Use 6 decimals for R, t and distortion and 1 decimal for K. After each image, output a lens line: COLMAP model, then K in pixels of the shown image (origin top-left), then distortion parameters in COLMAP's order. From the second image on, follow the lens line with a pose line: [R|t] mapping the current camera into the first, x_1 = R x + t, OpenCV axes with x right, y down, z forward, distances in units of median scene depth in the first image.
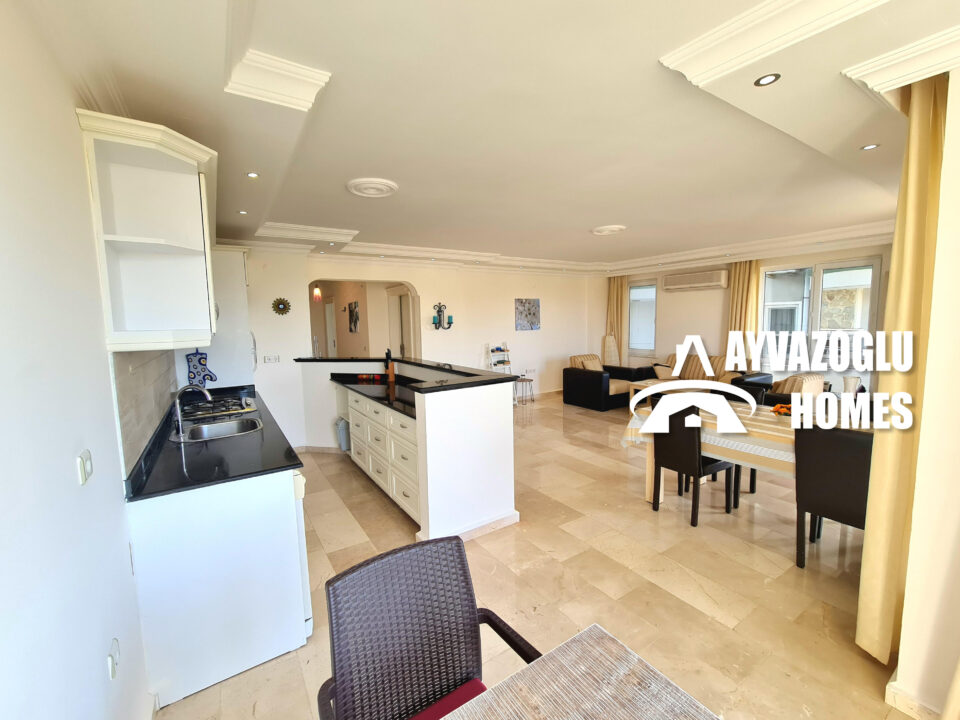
lens RADIAL K [[399.9, 0, 474.3], [0, 399.9, 354.1], [0, 0, 1]] dist [-0.001145, 0.000136]
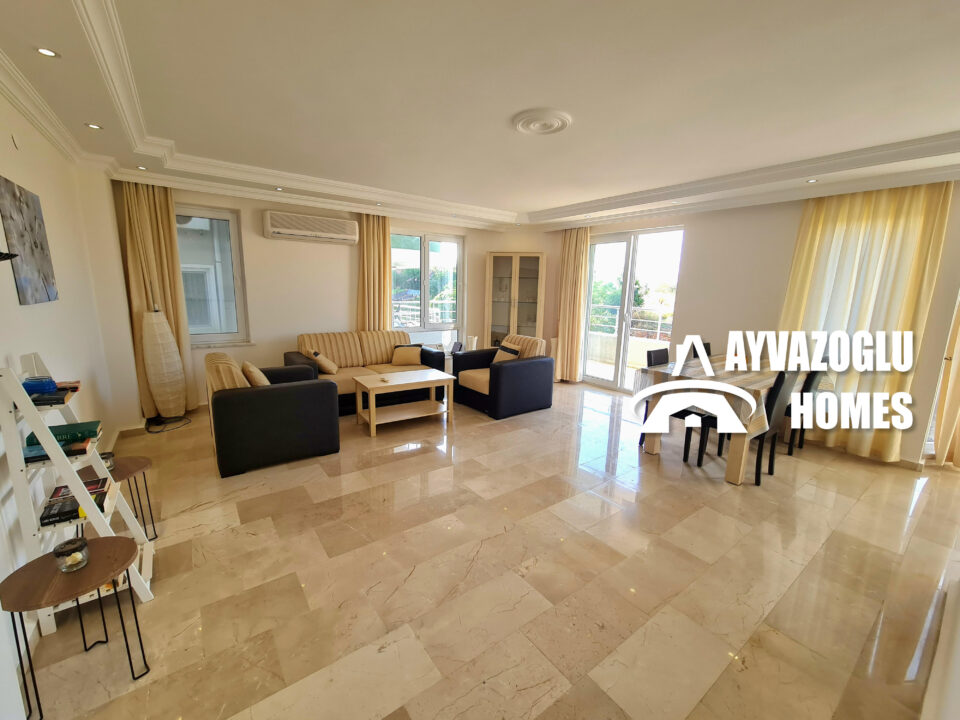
lens RADIAL K [[392.2, 0, 477.5], [0, 392.2, 358.5], [0, 0, 1]] dist [-0.000015, 0.000124]
pose [[-0.060515, -0.161082, 0.985084, -0.267813], [0.063376, 0.984281, 0.164844, -0.078565], [-0.996153, 0.072407, -0.049355, 1.143840]]
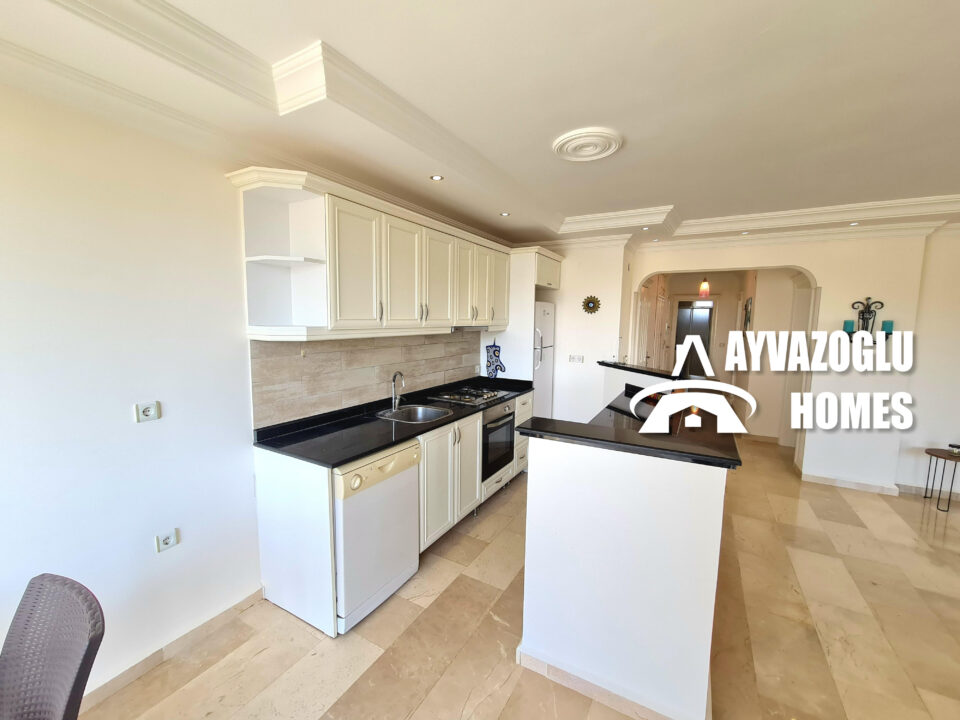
lens RADIAL K [[392.2, 0, 477.5], [0, 392.2, 358.5], [0, 0, 1]] dist [-0.000015, 0.000124]
pose [[0.460904, 0.120364, -0.879249, 0.219359], [-0.101119, 0.991430, 0.082715, -0.041641], [0.881670, 0.050785, 0.469125, 0.323664]]
